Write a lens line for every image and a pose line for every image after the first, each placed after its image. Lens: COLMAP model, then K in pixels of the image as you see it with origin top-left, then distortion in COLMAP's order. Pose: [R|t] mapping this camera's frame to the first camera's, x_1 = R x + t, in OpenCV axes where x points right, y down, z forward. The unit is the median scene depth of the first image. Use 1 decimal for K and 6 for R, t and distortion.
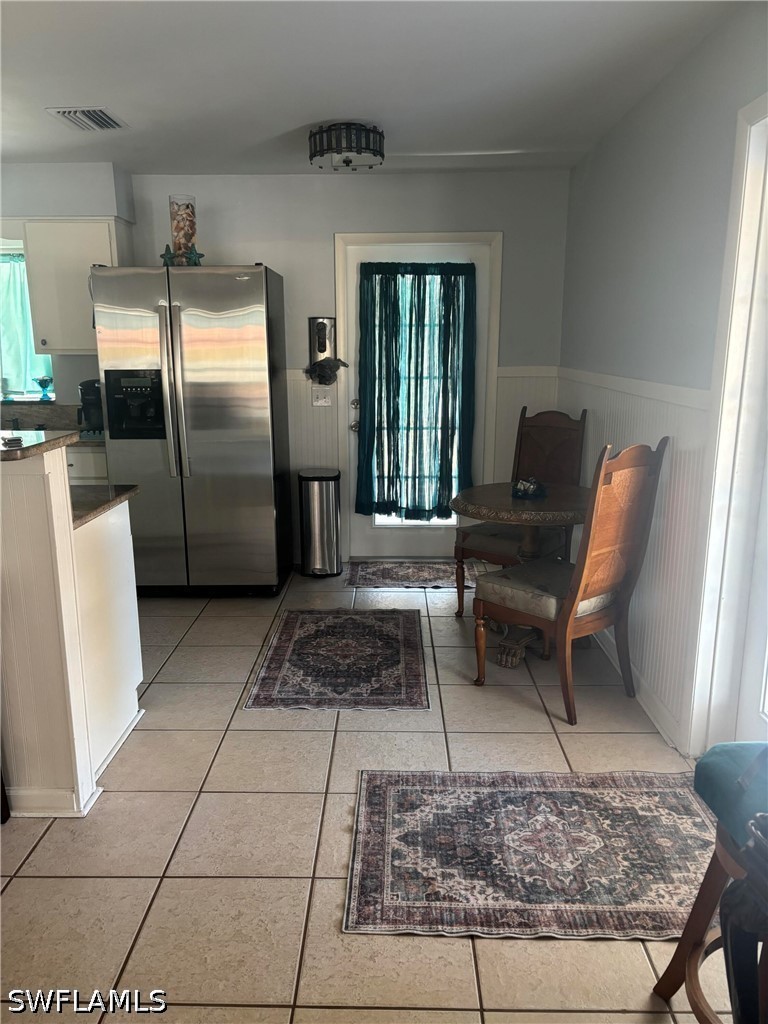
lens RADIAL K [[768.4, 0, 385.6], [0, 768.4, 517.9], [0, 0, 1]] dist [0.049473, -0.044791]
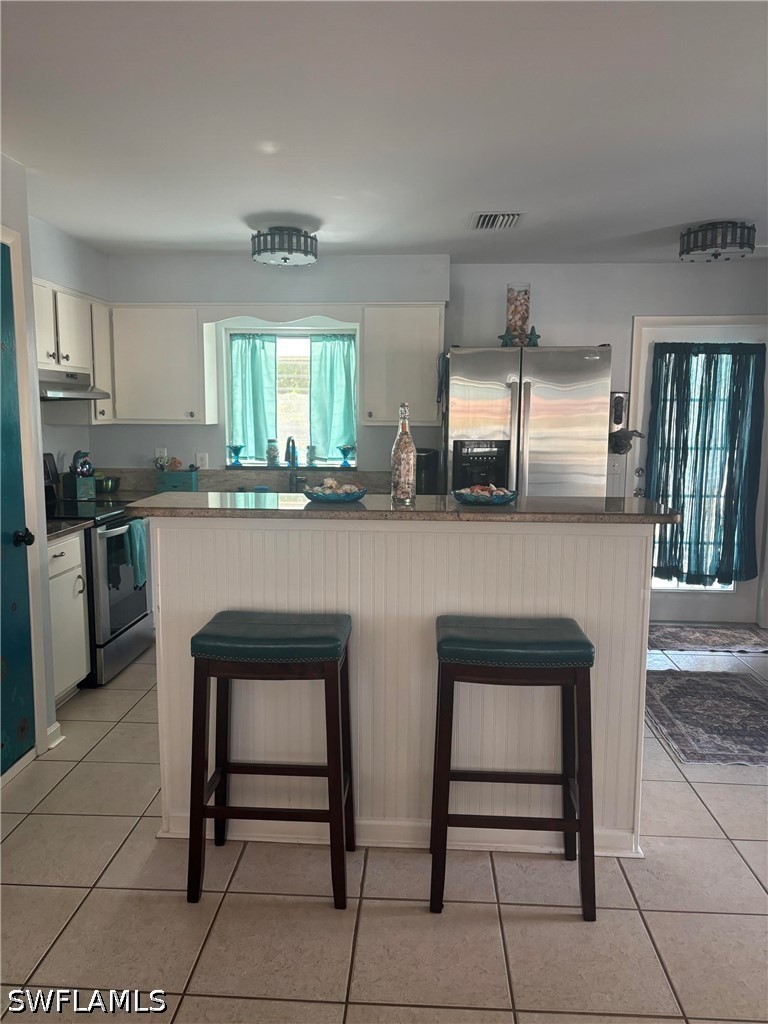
lens RADIAL K [[768.4, 0, 378.1], [0, 768.4, 519.0], [0, 0, 1]] dist [0.049473, -0.044791]
pose [[0.999383, 0.016032, -0.031237, -0.439050], [-0.018587, 0.996351, -0.083304, 0.010506], [0.029787, 0.083833, 0.996034, -0.066654]]
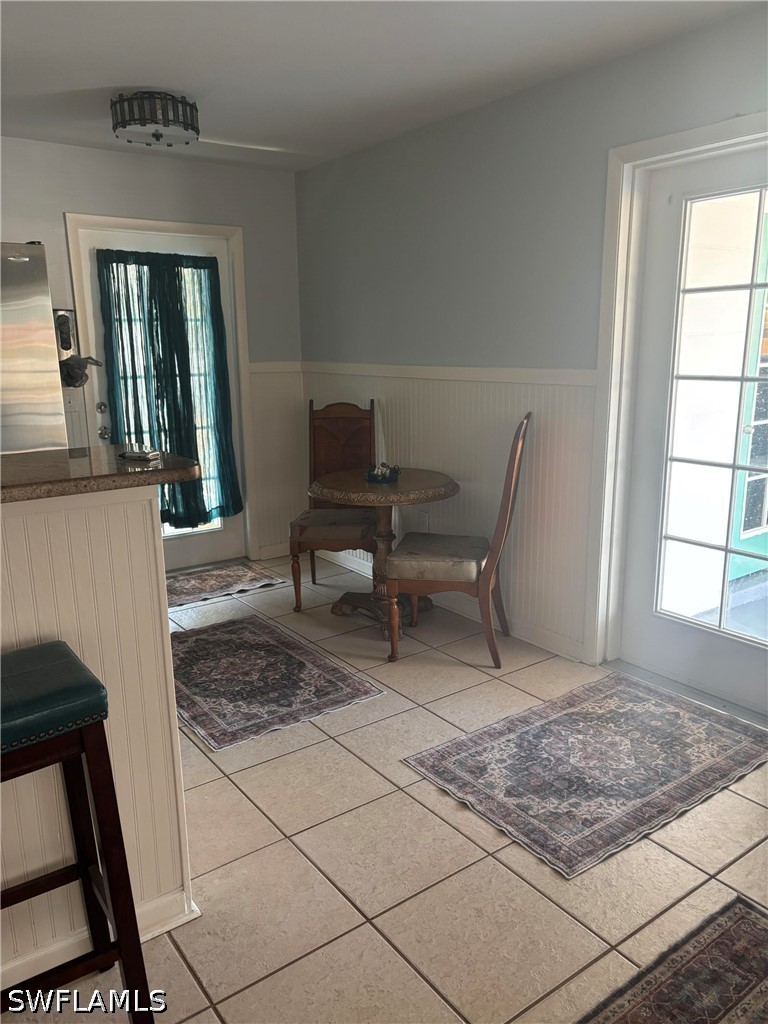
lens RADIAL K [[768.4, 0, 375.5], [0, 768.4, 518.4], [0, 0, 1]] dist [0.049473, -0.044791]
pose [[0.796170, -0.142516, 0.588050, -0.399504], [0.145116, 0.988476, 0.043086, -0.020009], [-0.587414, 0.051032, 0.807676, 0.130398]]
